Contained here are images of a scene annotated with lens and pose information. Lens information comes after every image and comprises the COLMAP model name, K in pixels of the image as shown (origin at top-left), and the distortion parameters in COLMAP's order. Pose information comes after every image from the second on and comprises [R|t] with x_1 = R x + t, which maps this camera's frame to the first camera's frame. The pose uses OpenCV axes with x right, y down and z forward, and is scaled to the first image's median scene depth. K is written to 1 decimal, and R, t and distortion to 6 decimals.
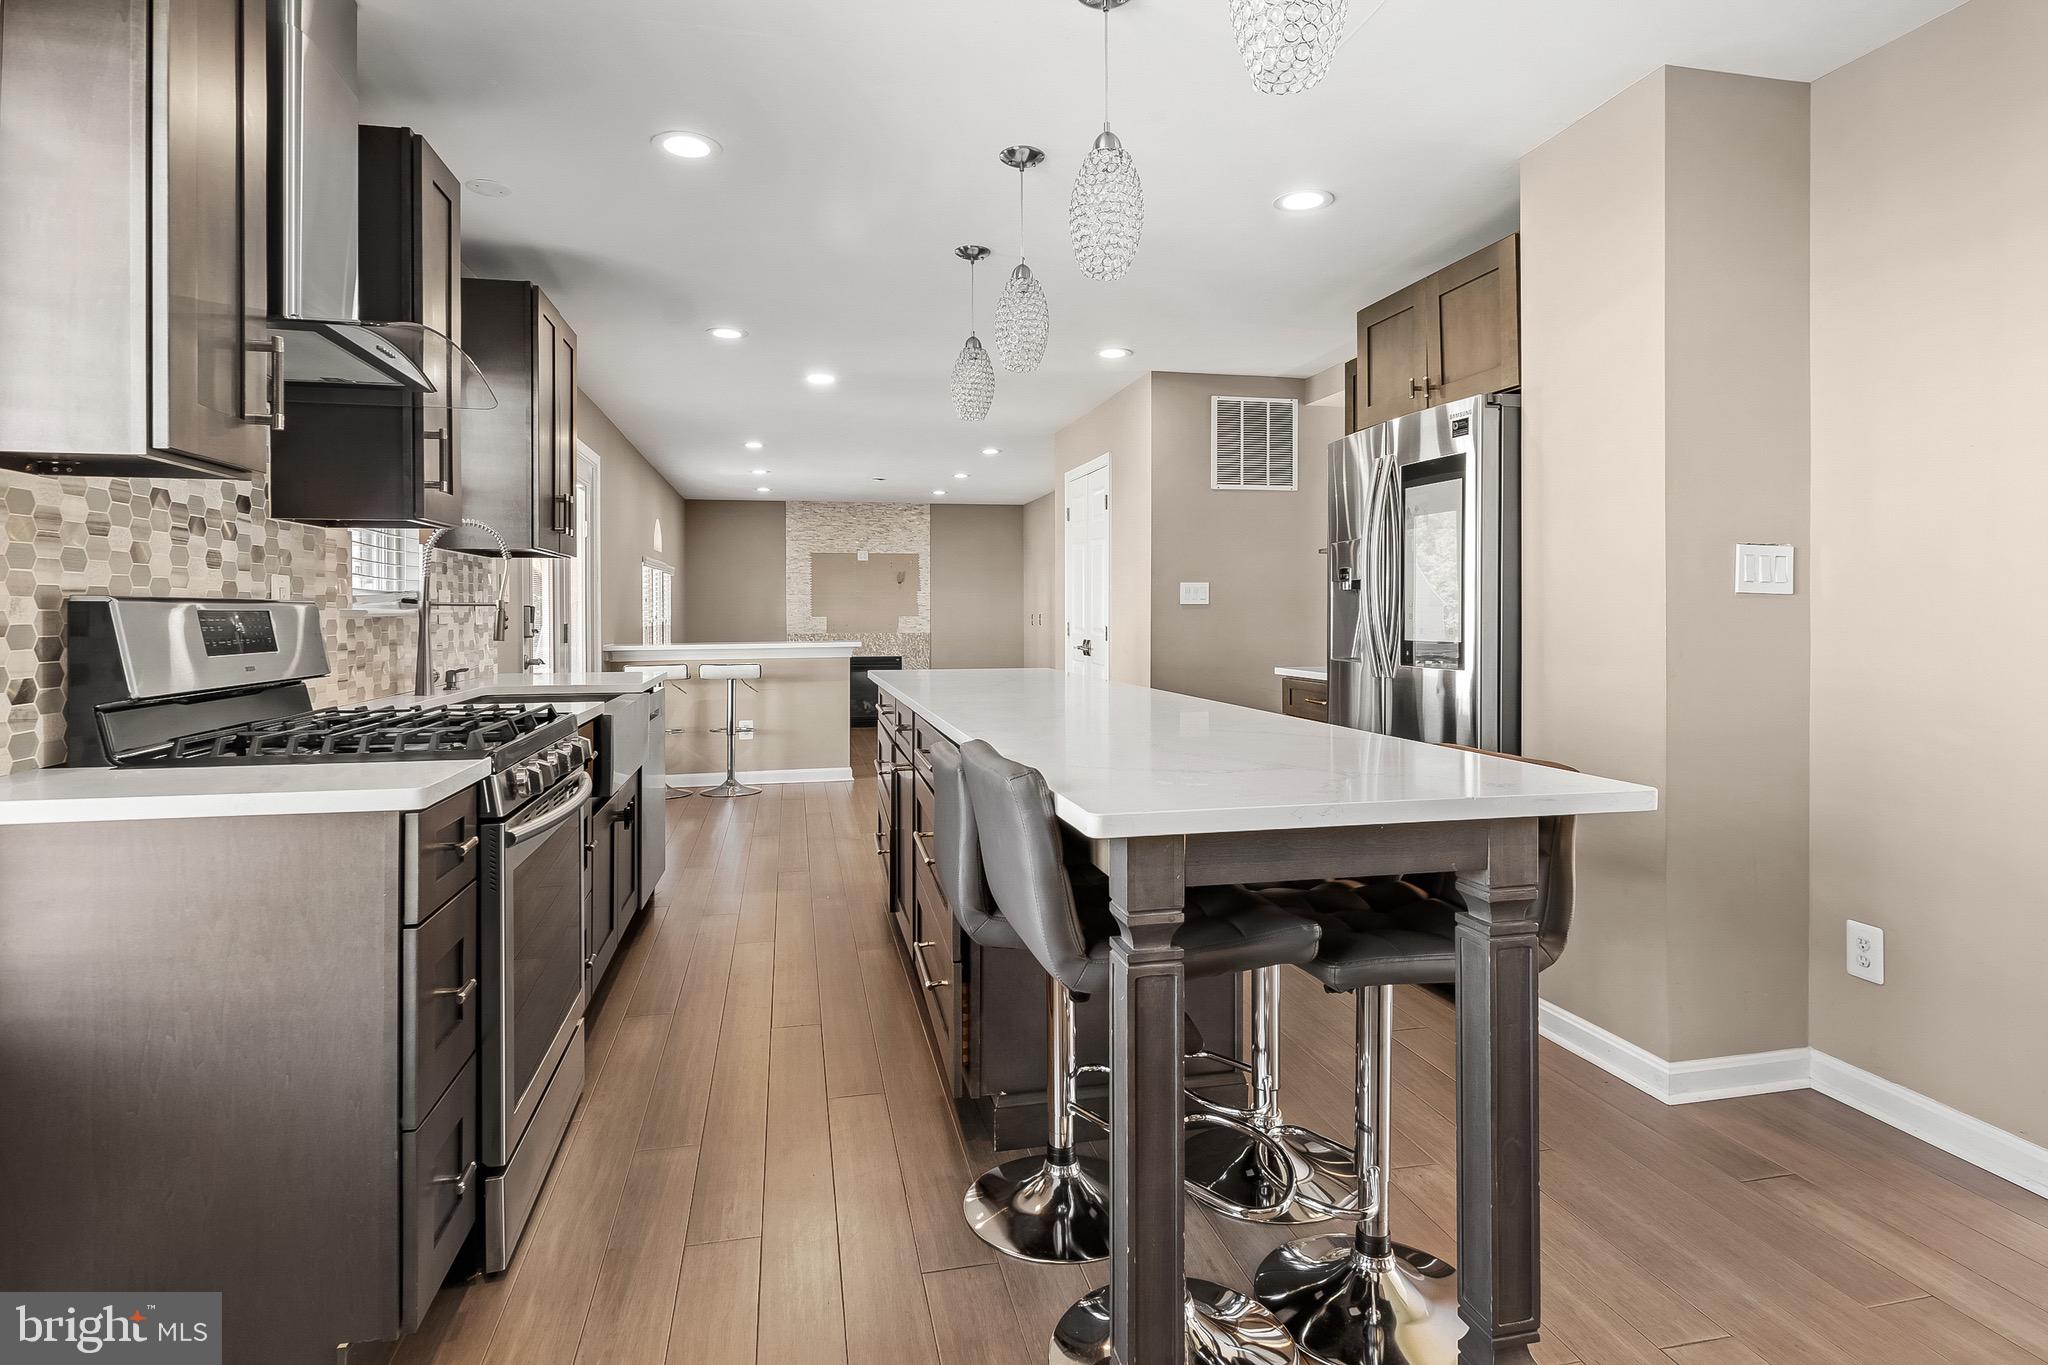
lens RADIAL K [[1074.0, 0, 1029.7], [0, 1074.0, 617.5], [0, 0, 1]] dist [0.009685, -0.005410]
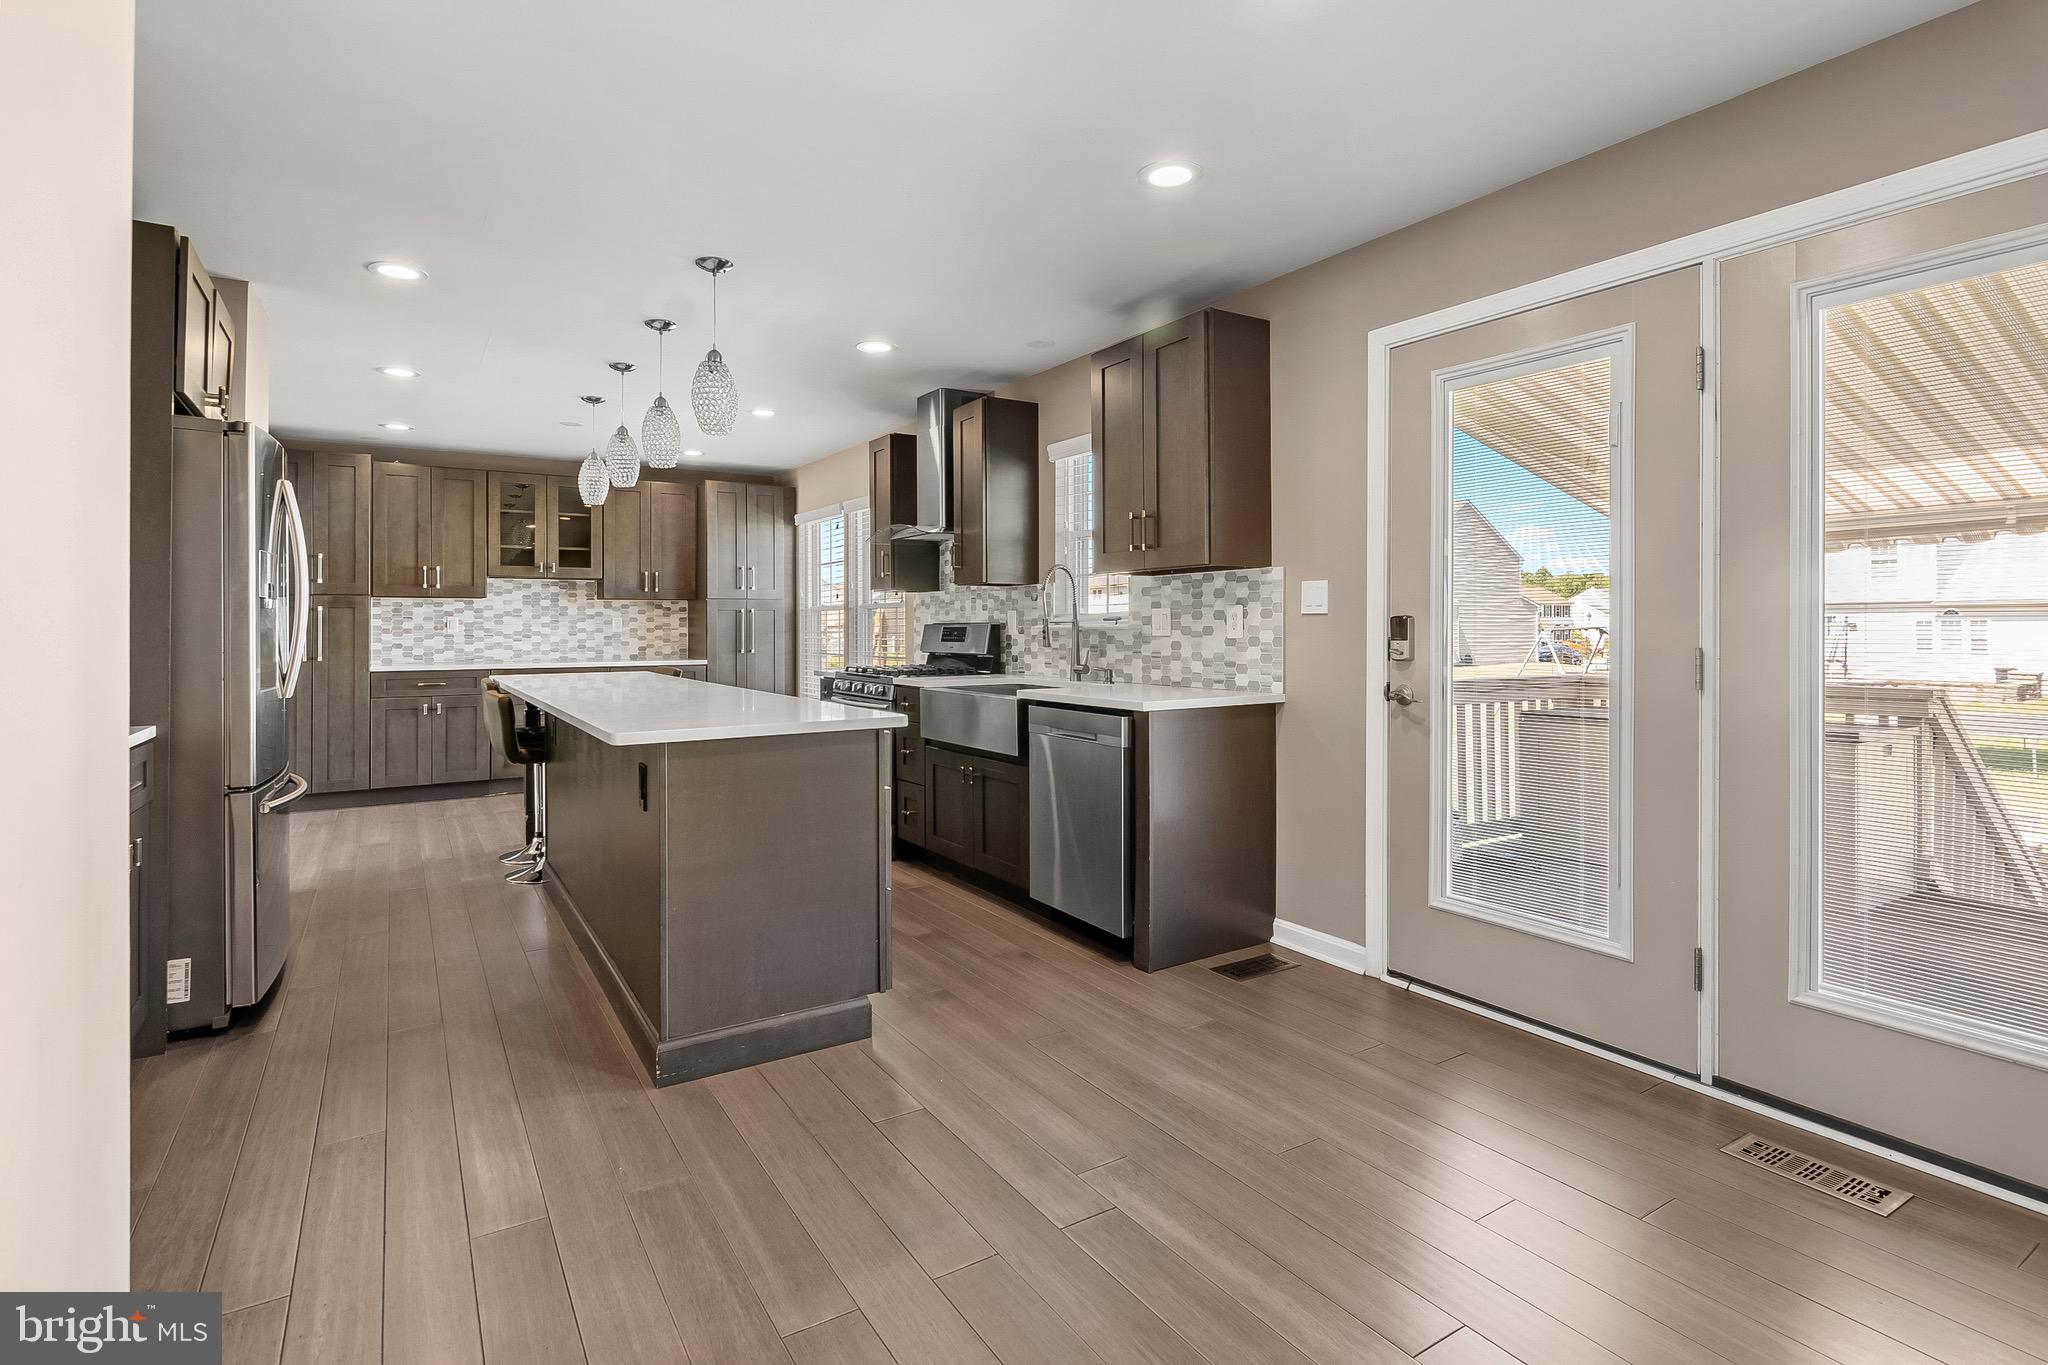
lens RADIAL K [[990.0, 0, 1024.5], [0, 990.0, 627.1], [0, 0, 1]] dist [0.007065, -0.005202]
pose [[-0.940682, 0.006788, -0.339222, -0.012956], [0.004787, 0.999966, 0.006736, -0.015449], [0.339257, 0.004713, -0.940682, 2.445655]]
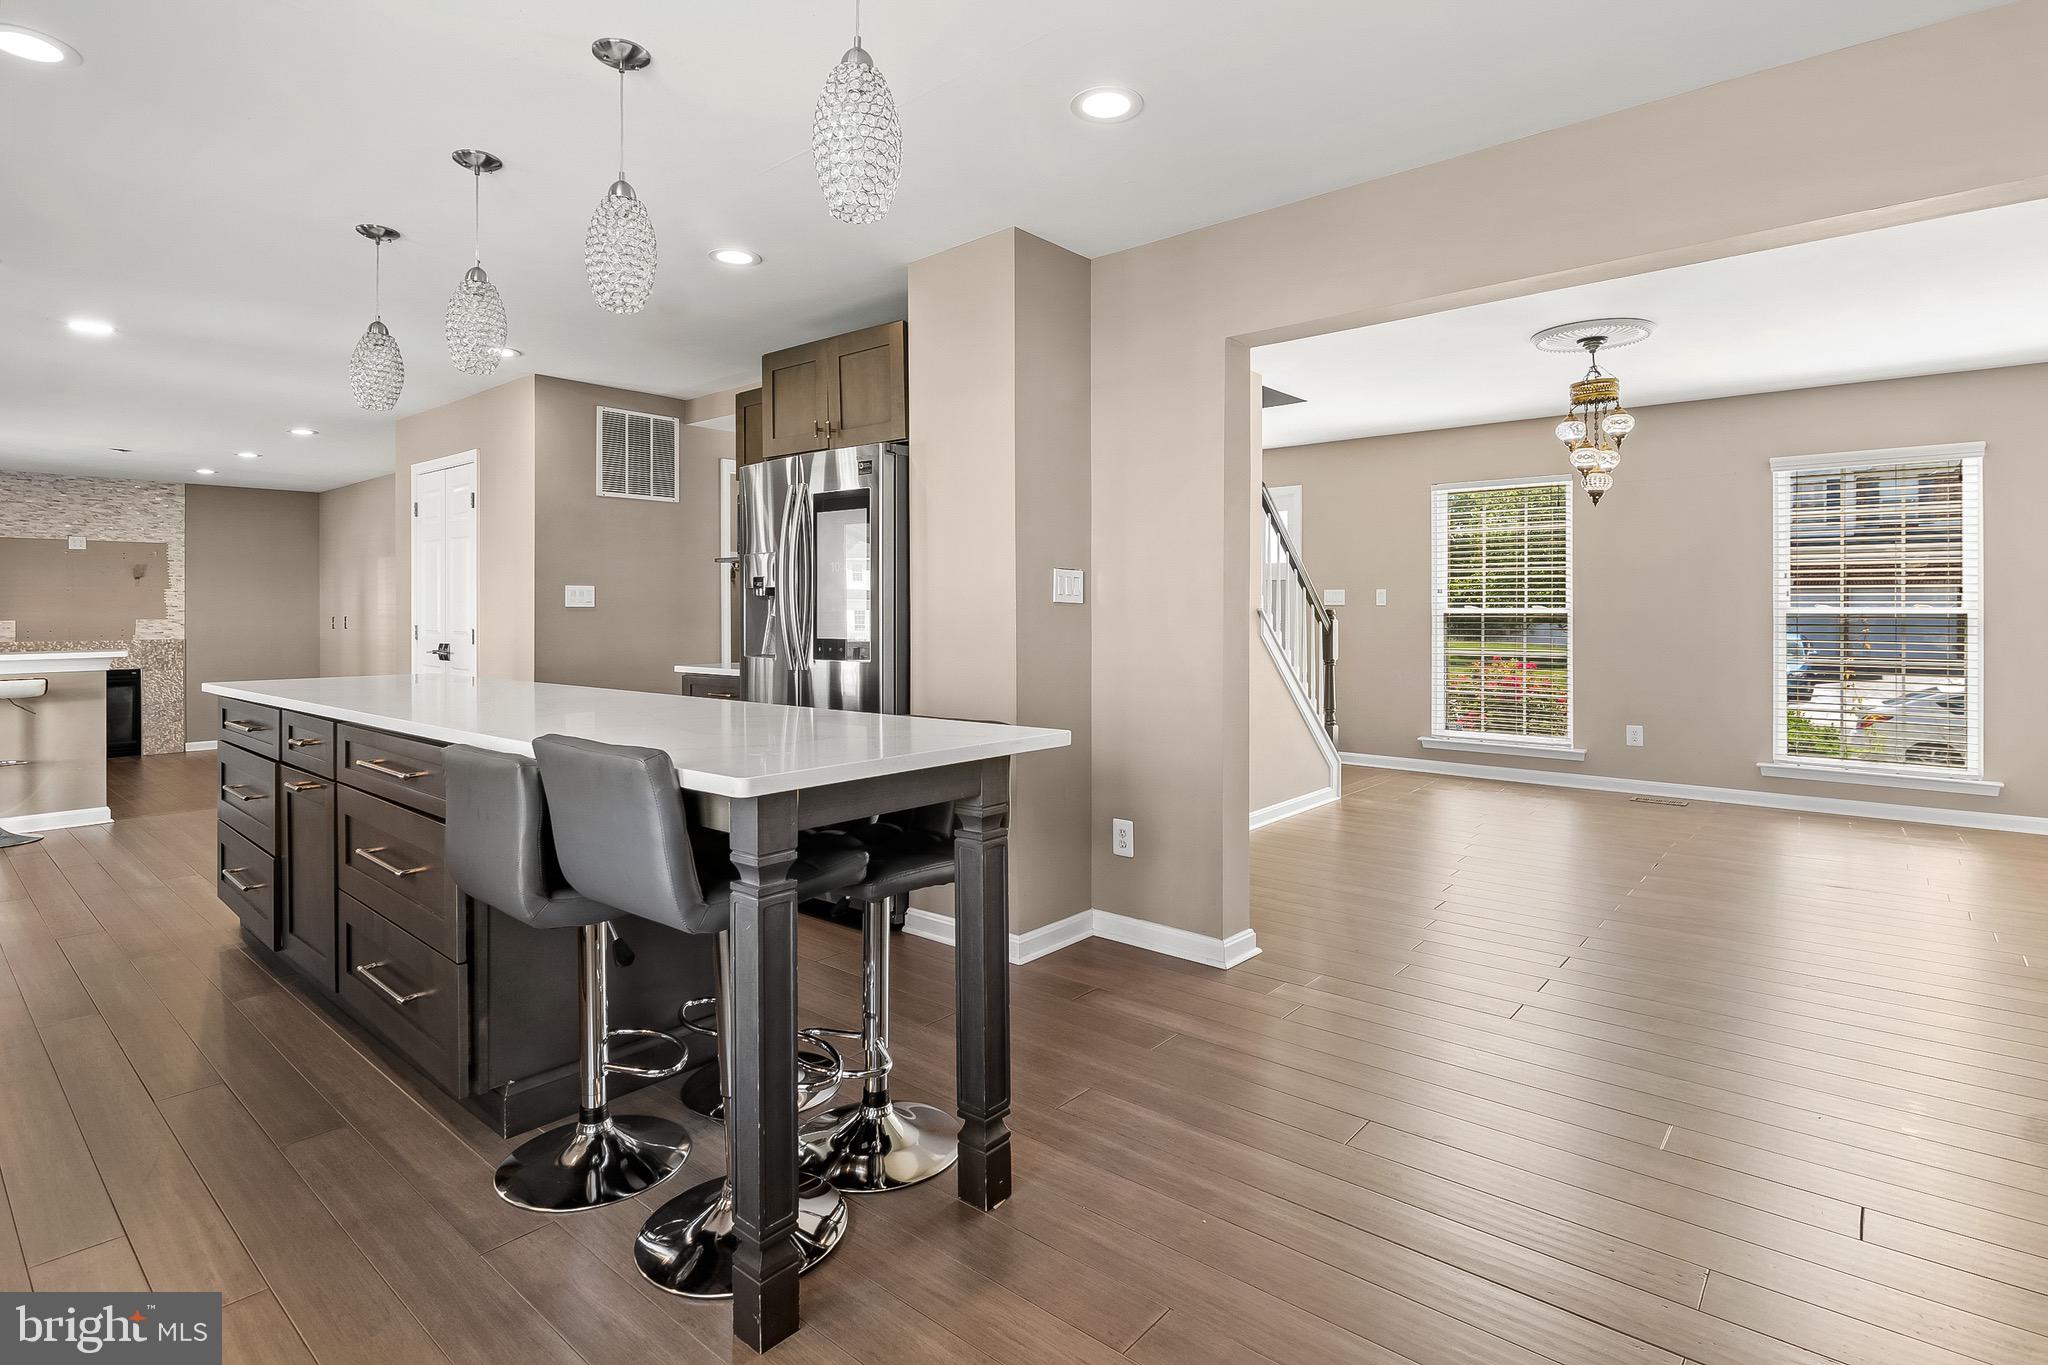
lens RADIAL K [[1016.4, 0, 1025.1], [0, 1016.4, 613.9], [0, 0, 1]] dist [-0.002243, -0.006530]
pose [[0.802496, 0.000223, 0.596658, -0.161083], [0.002906, 0.999987, -0.004283, -0.000772], [-0.596651, 0.005171, 0.802484, -0.059442]]
